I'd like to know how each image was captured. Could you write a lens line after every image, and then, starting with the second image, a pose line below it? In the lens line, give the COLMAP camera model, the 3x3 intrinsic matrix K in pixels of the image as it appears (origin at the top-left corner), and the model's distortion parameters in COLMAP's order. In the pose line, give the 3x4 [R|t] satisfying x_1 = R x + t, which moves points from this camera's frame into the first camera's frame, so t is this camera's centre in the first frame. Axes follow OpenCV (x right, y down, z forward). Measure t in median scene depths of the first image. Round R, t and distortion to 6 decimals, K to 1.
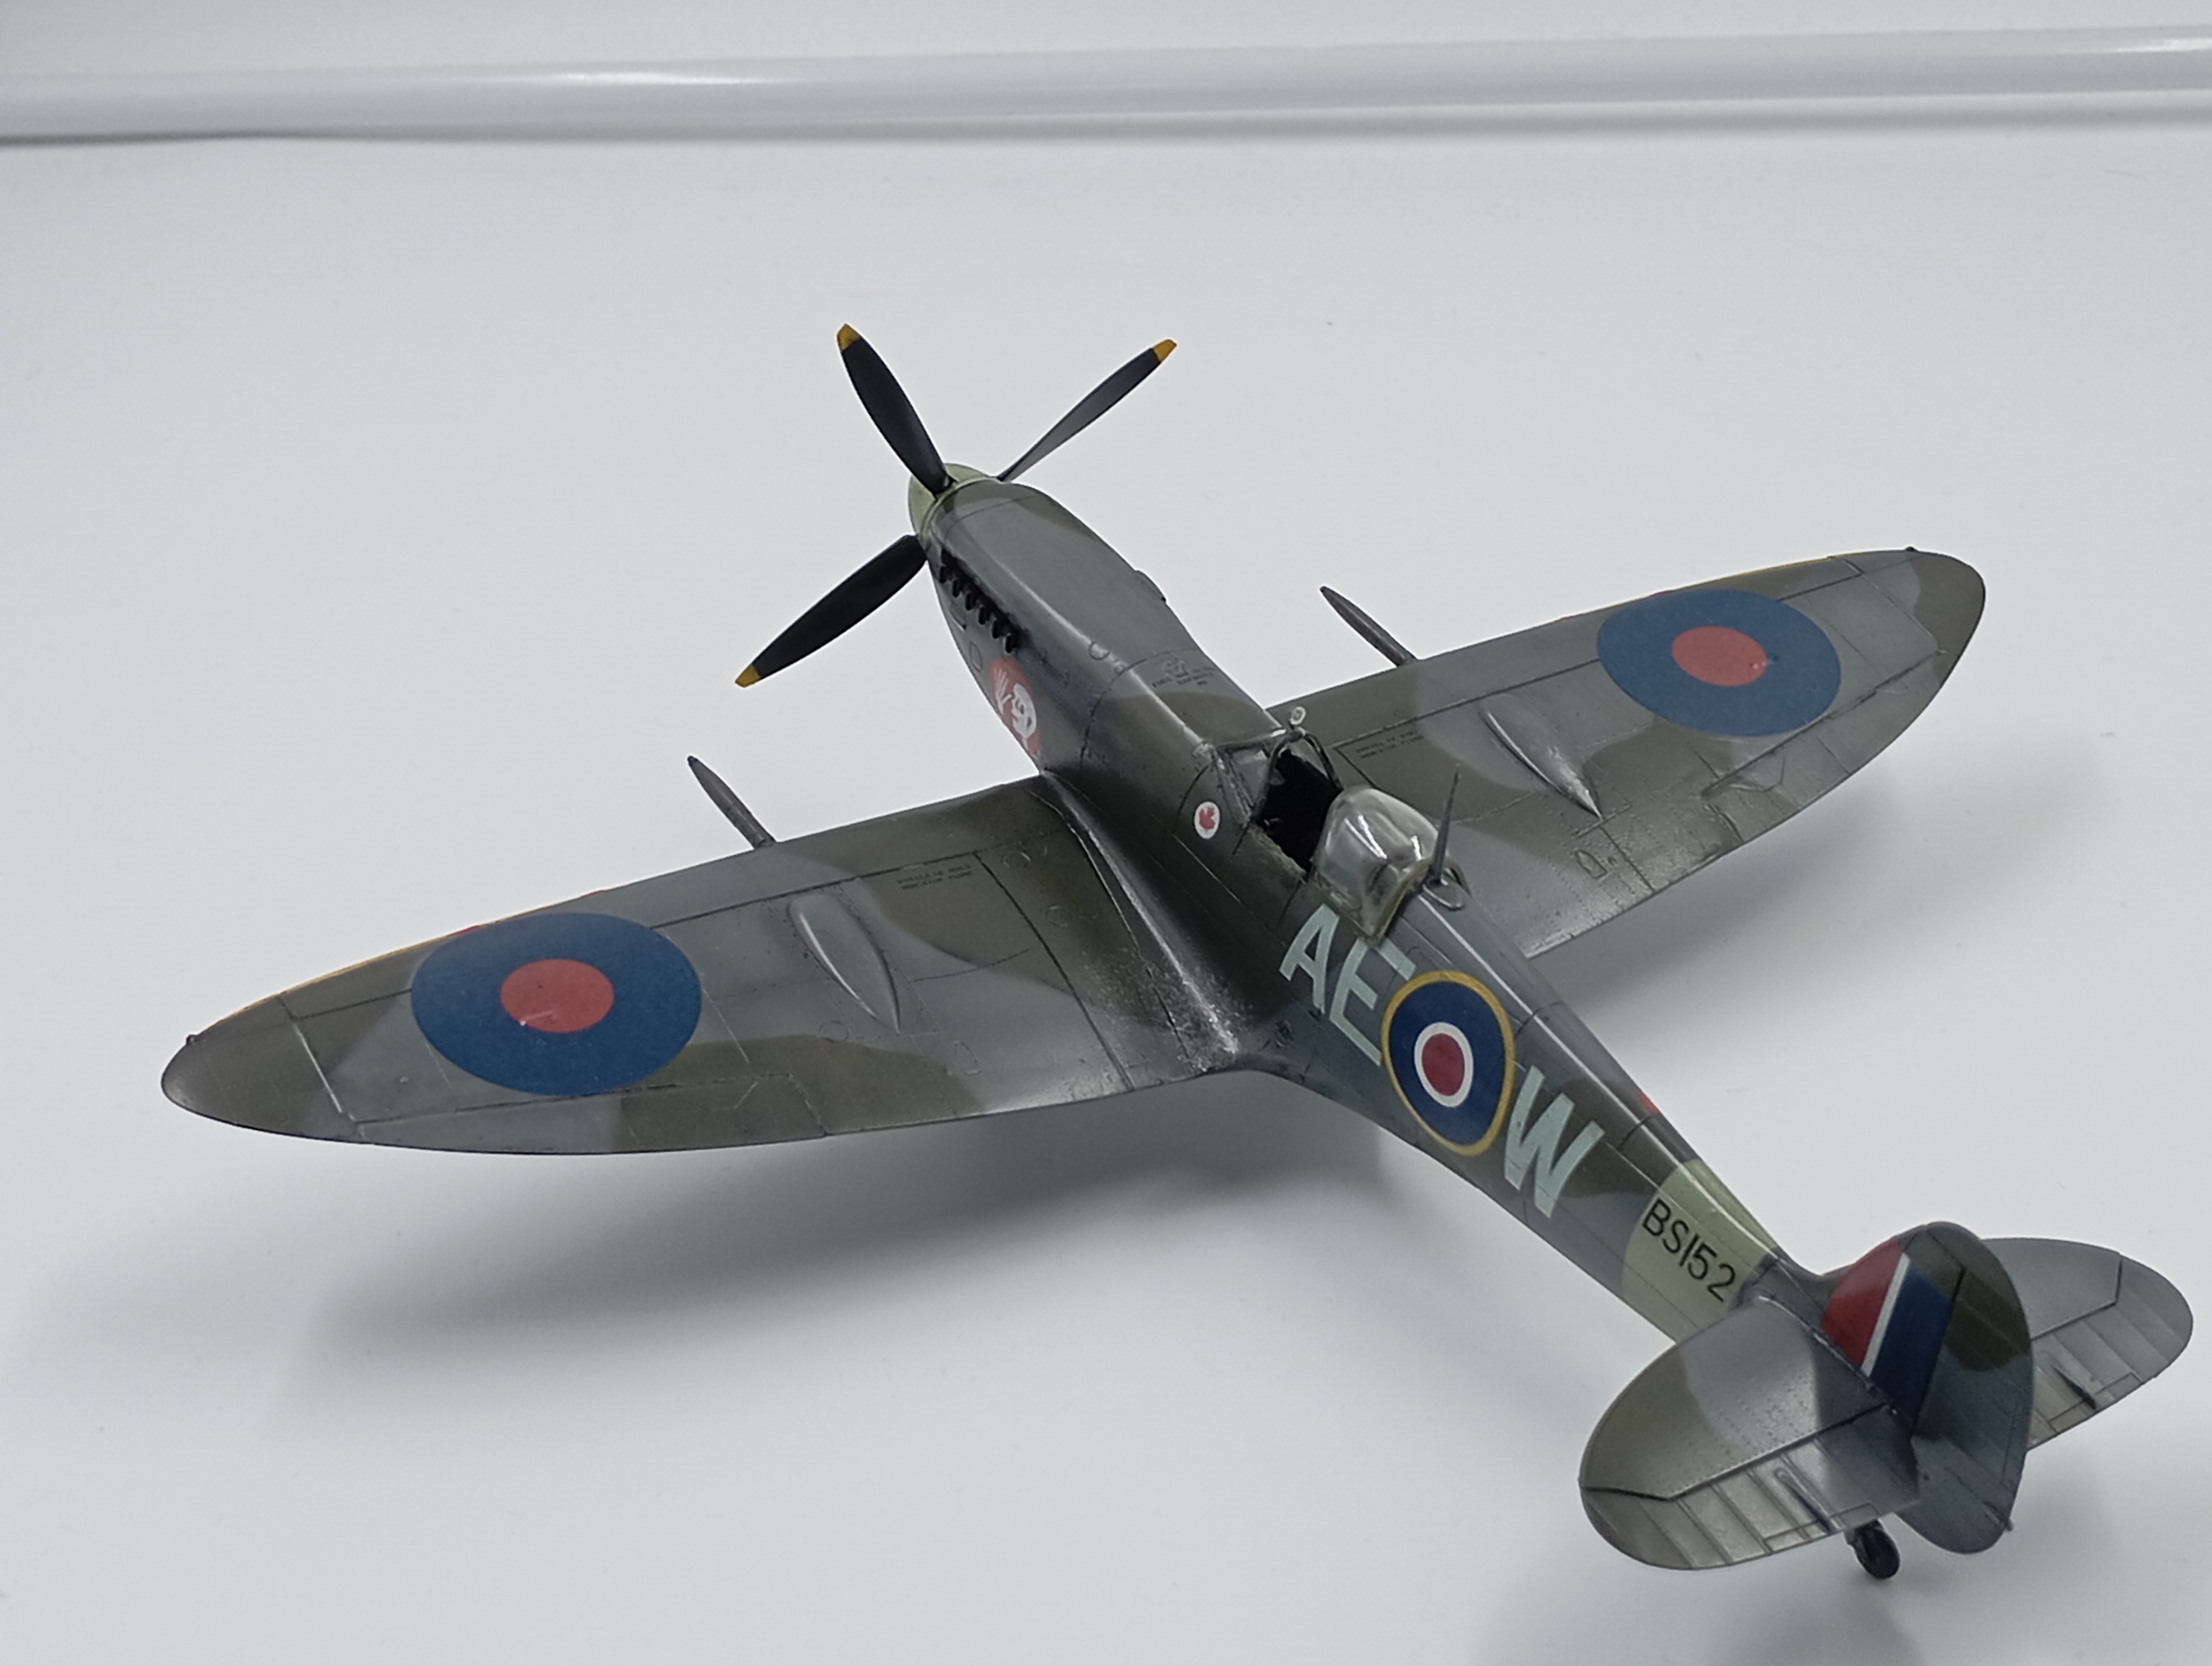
lens RADIAL K [[3770.4, 0, 1110.4], [0, 3770.4, 838.2], [0, 0, 1]] dist [0.058159, 0.000000]
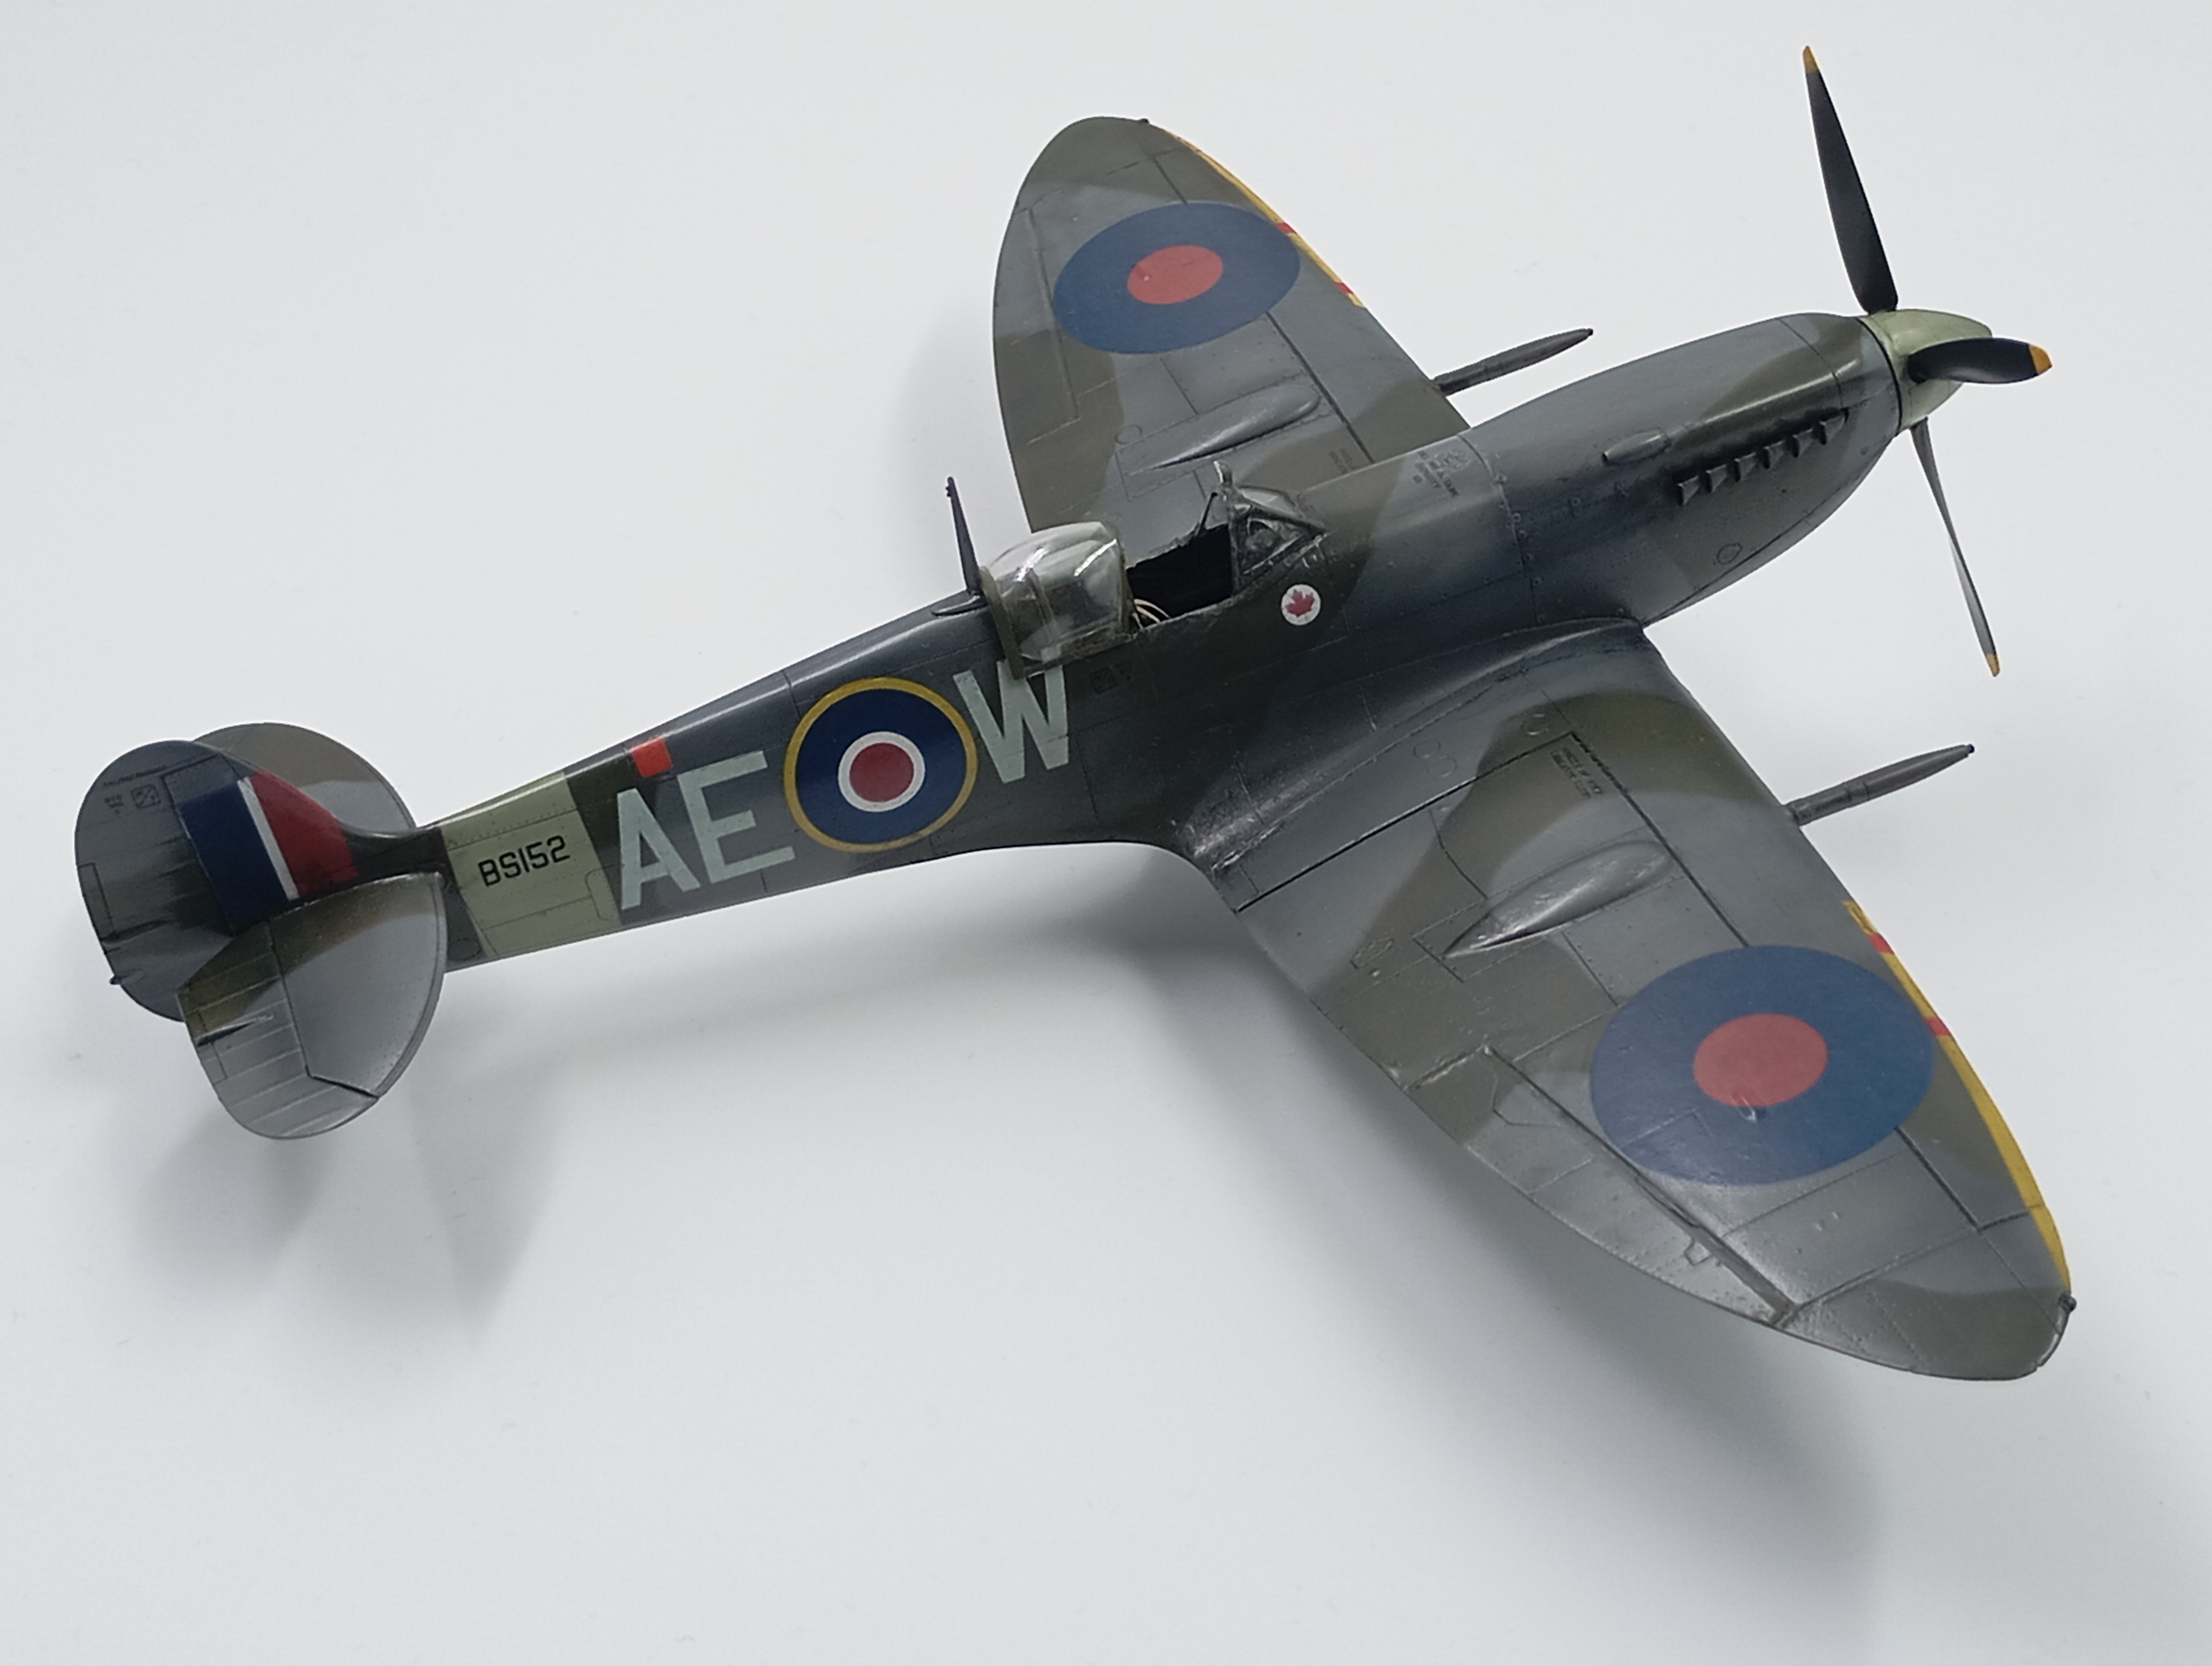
lens RADIAL K [[3770.4, 0, 1097.2], [0, 3770.4, 834.0], [0, 0, 1]] dist [0.058159, 0.000000]
pose [[-0.197352, 0.605940, -0.770642, 0.728455], [-0.449374, 0.642734, 0.620448, -0.474705], [0.871272, 0.468753, 0.145449, 0.788127]]
